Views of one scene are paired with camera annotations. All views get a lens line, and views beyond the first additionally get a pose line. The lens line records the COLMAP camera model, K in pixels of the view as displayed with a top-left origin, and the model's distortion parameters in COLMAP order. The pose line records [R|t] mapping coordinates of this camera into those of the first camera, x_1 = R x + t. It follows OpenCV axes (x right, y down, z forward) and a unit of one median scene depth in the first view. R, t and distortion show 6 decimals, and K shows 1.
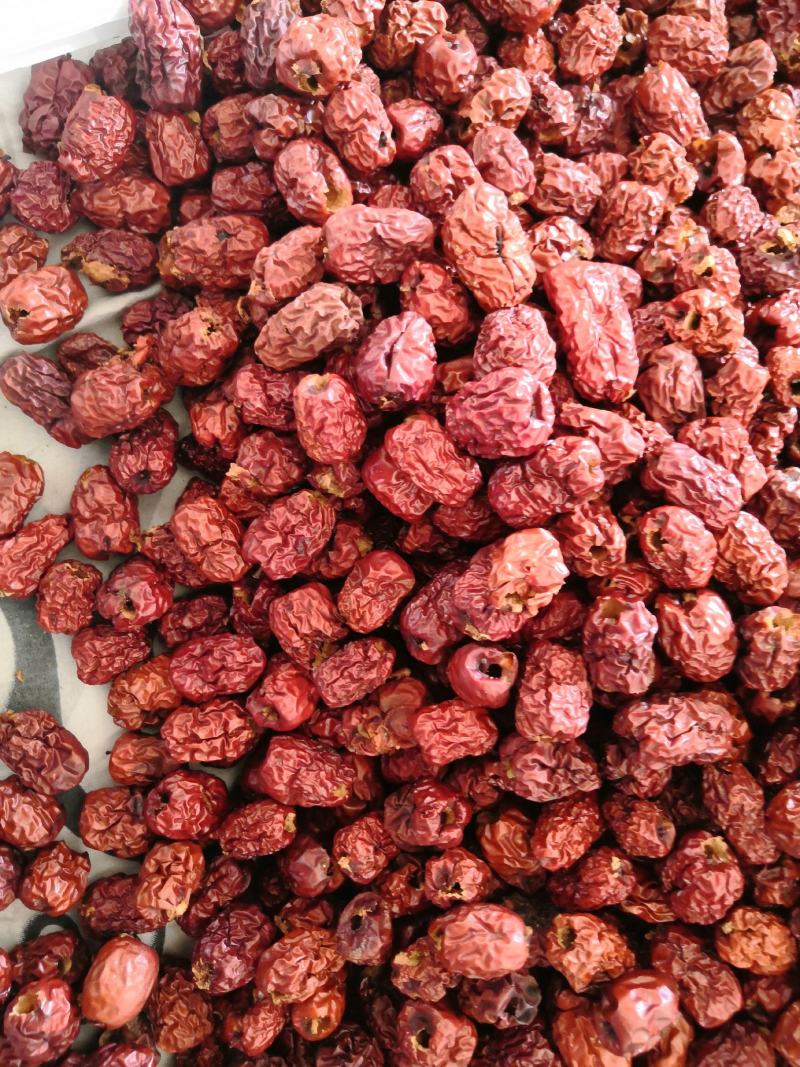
lens RADIAL K [[882.8, 0, 433.3], [0, 882.8, 535.1], [0, 0, 1]] dist [-0.066894, 0.095869]
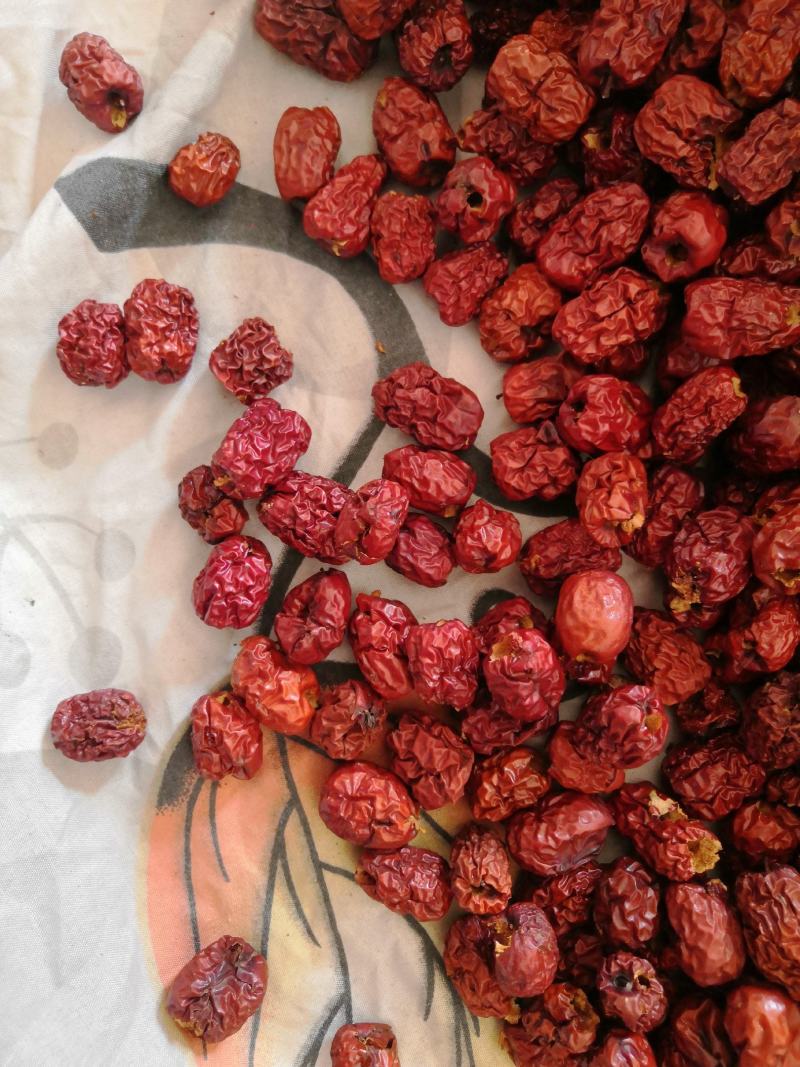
lens RADIAL K [[883.4, 0, 414.6], [0, 883.4, 558.1], [0, 0, 1]] dist [-0.031383, -0.011309]
pose [[0.902473, -0.279106, -0.328089, -0.218981], [0.302321, 0.952977, 0.020895, 0.387483], [0.306829, -0.118046, 0.944416, 0.133365]]
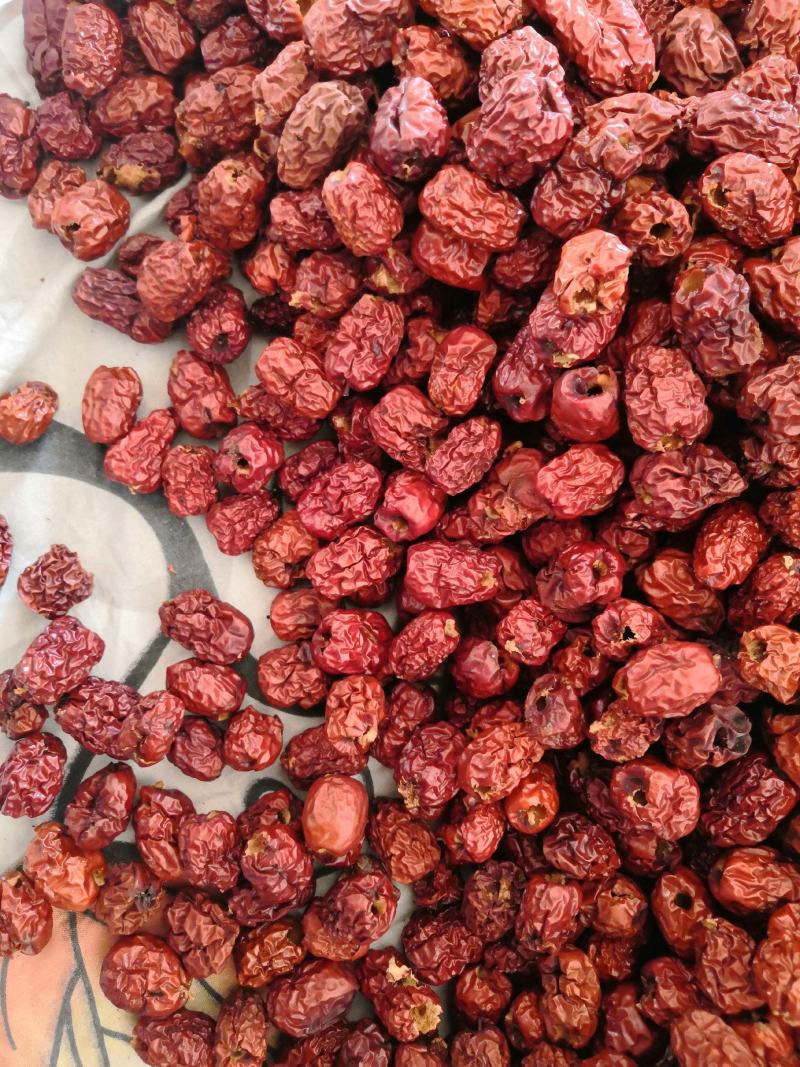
lens RADIAL K [[882.8, 0, 433.3], [0, 882.8, 535.1], [0, 0, 1]] dist [-0.066894, 0.095869]
pose [[0.938349, -0.284723, -0.196047, 0.044745], [0.285119, 0.958117, -0.026812, 0.258842], [0.195470, -0.030738, 0.980228, 0.024368]]
